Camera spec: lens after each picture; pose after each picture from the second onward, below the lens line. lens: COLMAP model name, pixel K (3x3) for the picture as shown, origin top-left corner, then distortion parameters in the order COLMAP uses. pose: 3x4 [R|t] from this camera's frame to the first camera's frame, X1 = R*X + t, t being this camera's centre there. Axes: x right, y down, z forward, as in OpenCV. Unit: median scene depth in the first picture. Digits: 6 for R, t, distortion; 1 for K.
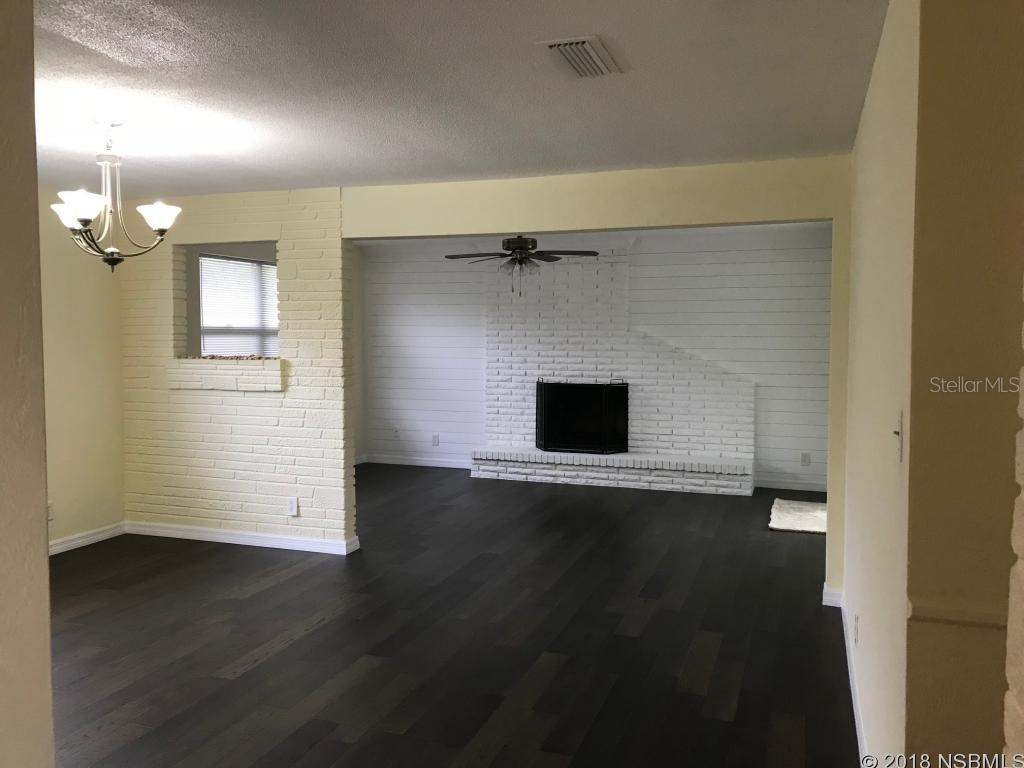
lens RADIAL K [[833.3, 0, 516.5], [0, 833.3, 363.4], [0, 0, 1]] dist [0.032648, -0.051621]
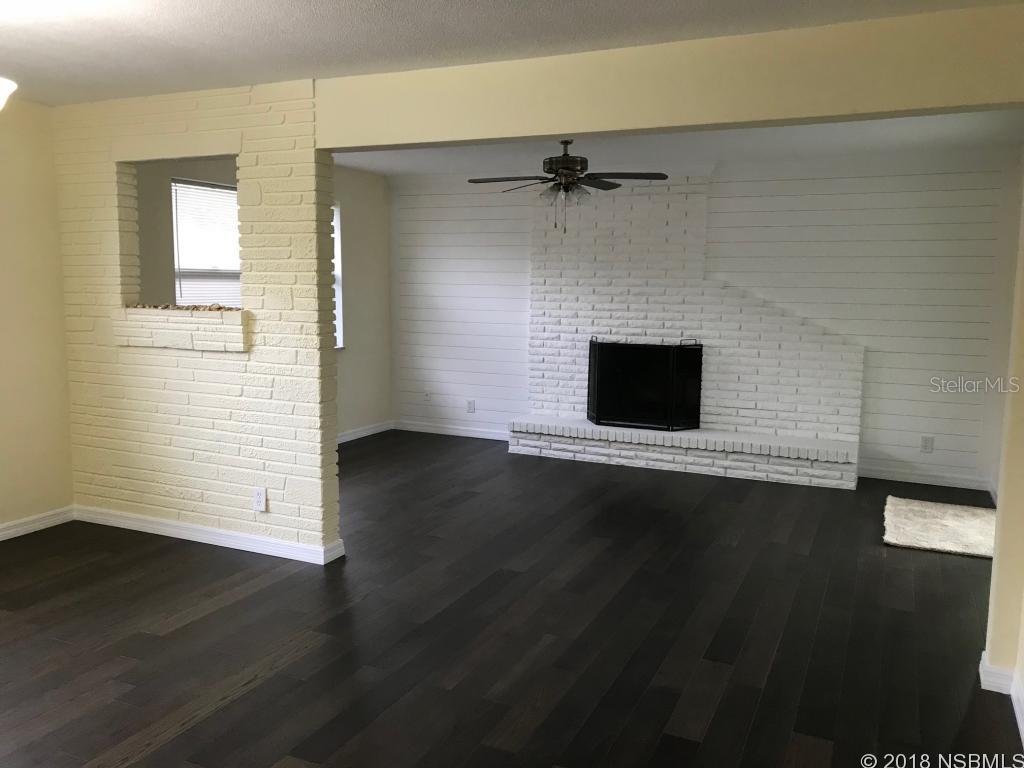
lens RADIAL K [[833.3, 0, 509.6], [0, 833.3, 381.3], [0, 0, 1]] dist [0.032648, -0.051621]
pose [[0.995152, 0.021626, -0.095944, 0.037409], [-0.013725, 0.996517, 0.082256, -0.006850], [0.097388, -0.080540, 0.991982, 0.249748]]
